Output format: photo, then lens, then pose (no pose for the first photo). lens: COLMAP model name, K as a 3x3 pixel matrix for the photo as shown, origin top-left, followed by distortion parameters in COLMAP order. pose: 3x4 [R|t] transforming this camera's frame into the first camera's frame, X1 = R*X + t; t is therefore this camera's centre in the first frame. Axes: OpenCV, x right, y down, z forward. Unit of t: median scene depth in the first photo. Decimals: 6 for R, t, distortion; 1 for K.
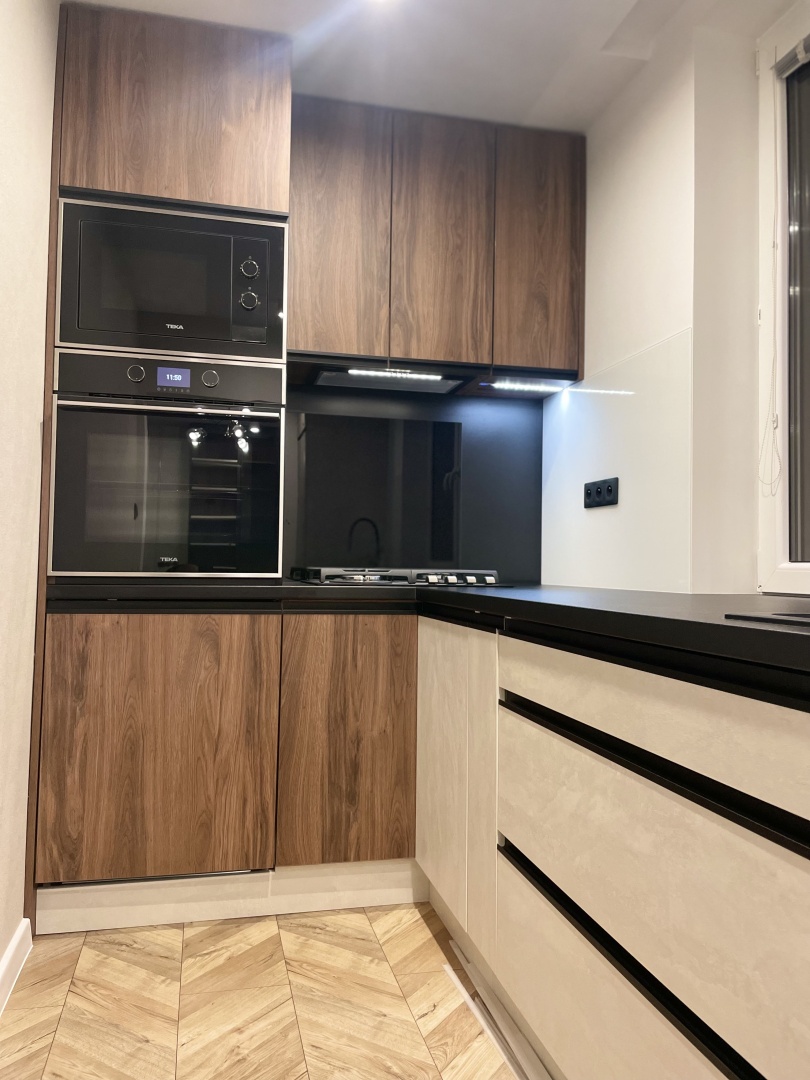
lens RADIAL K [[825.7, 0, 408.2], [0, 825.7, 533.0], [0, 0, 1]] dist [0.094830, -0.141674]
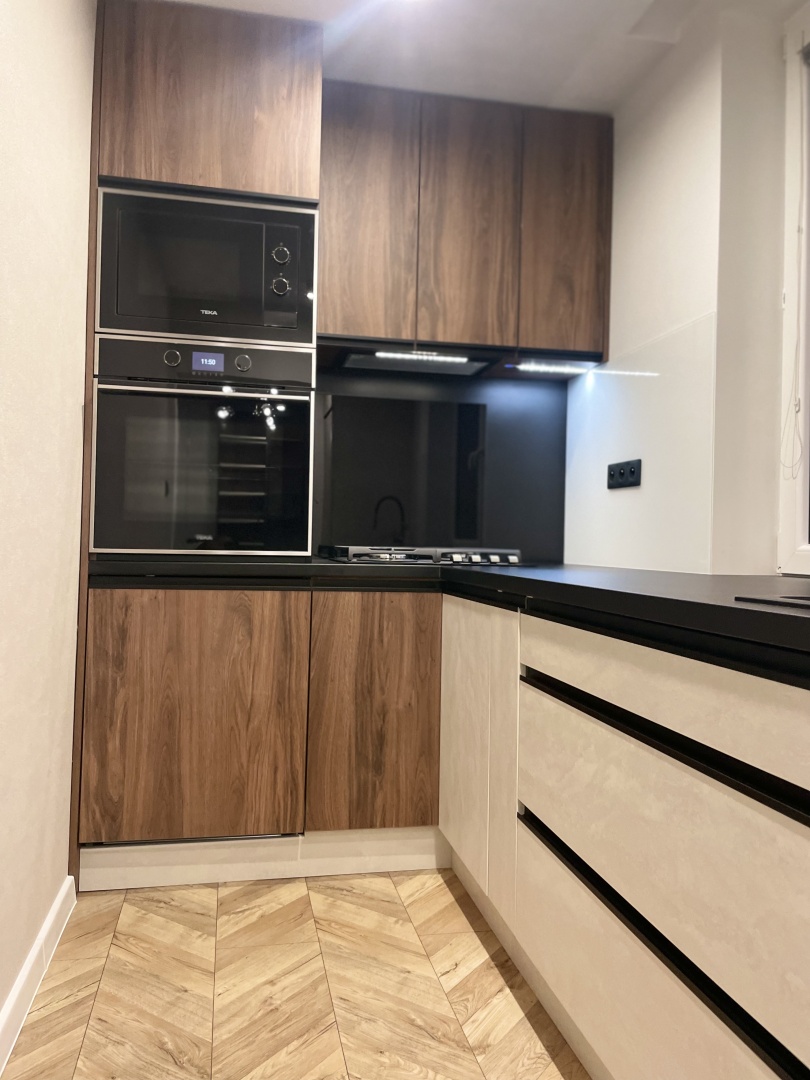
lens RADIAL K [[825.7, 0, 408.2], [0, 825.7, 533.0], [0, 0, 1]] dist [0.094830, -0.141674]
pose [[0.999544, 0.006340, -0.029510, -0.001050], [-0.005488, 0.999568, 0.028872, -0.005405], [0.029681, -0.028697, 0.999147, -0.030613]]
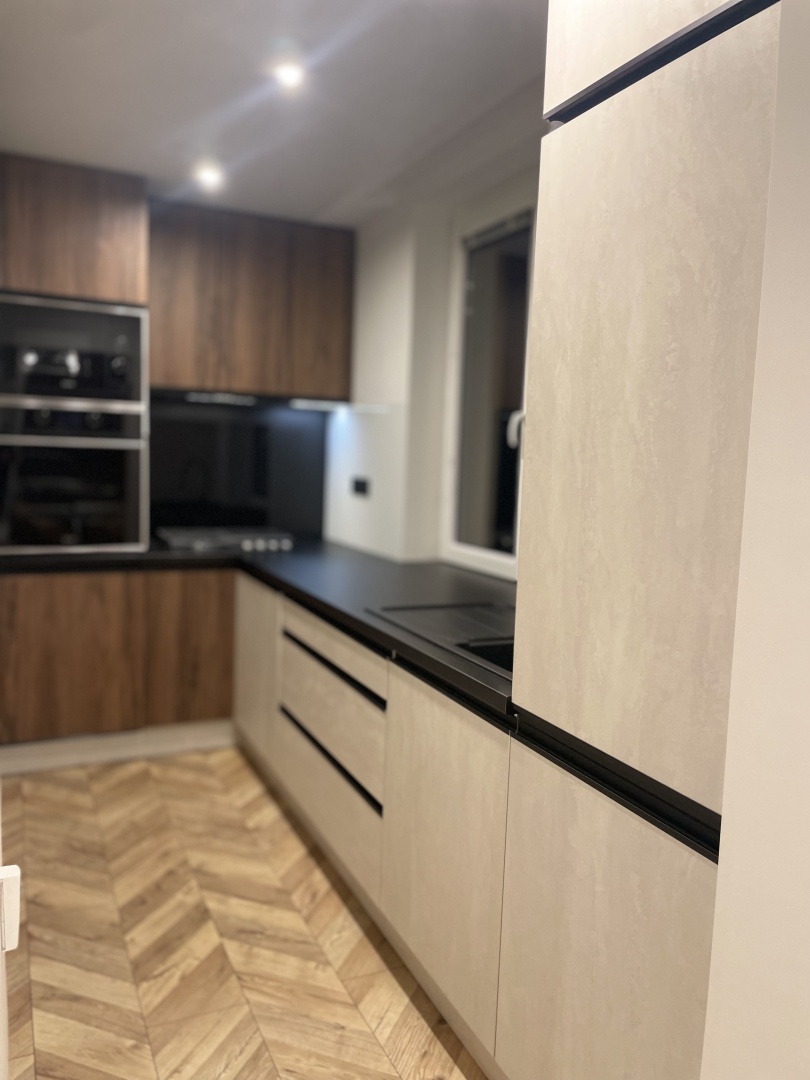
lens RADIAL K [[825.7, 0, 408.2], [0, 825.7, 533.0], [0, 0, 1]] dist [0.094830, -0.141674]
pose [[0.979215, 0.000805, 0.202824, 0.011521], [-0.029511, 0.989915, 0.138551, -0.210776], [-0.200667, -0.141657, 0.969364, -0.607822]]
